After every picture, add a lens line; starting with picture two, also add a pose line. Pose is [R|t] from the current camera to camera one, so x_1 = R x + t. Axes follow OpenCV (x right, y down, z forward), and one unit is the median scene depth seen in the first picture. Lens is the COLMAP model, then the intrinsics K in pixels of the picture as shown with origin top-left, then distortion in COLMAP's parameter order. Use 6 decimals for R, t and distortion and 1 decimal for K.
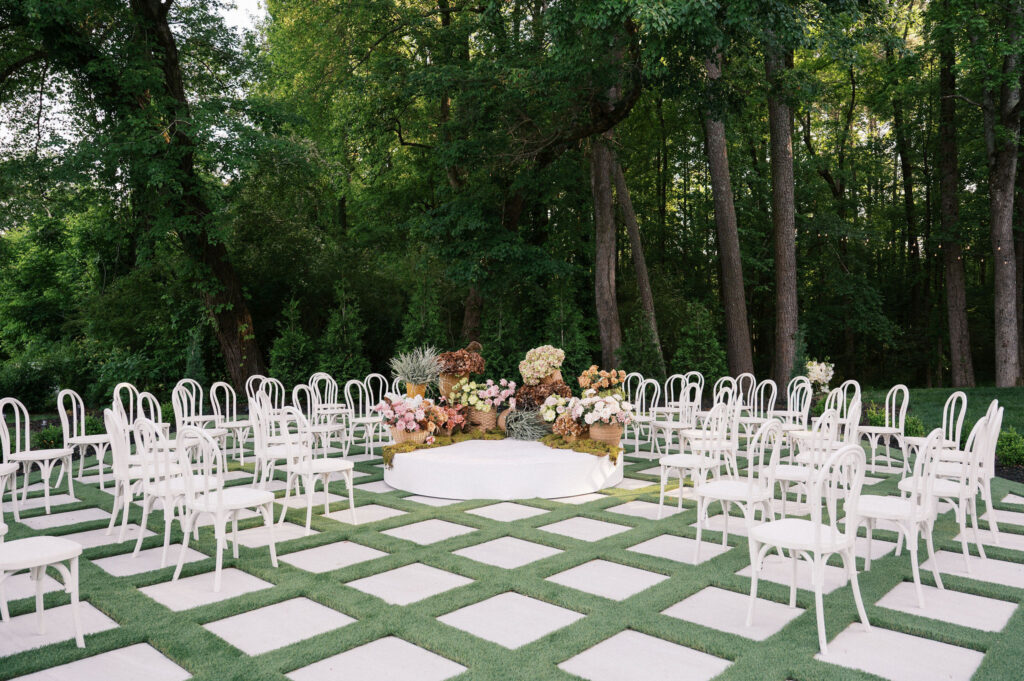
lens RADIAL K [[723.9, 0, 544.3], [0, 723.9, 341.3], [0, 0, 1]] dist [-0.001843, -0.001329]
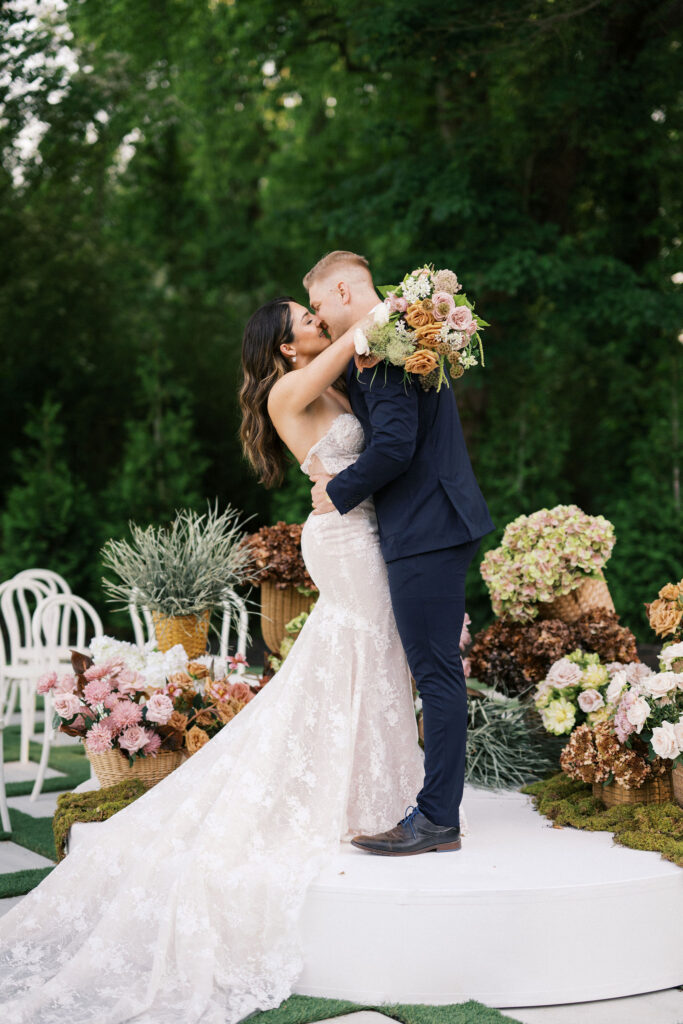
lens RADIAL K [[1465.4, 0, 341.5], [0, 1465.4, 512.0], [0, 0, 1]] dist [-0.003491, -0.011549]
pose [[0.972265, 0.004589, -0.233838, 0.062800], [-0.002279, 0.999946, 0.010146, 0.001575], [0.233872, -0.009332, 0.972223, 0.302488]]
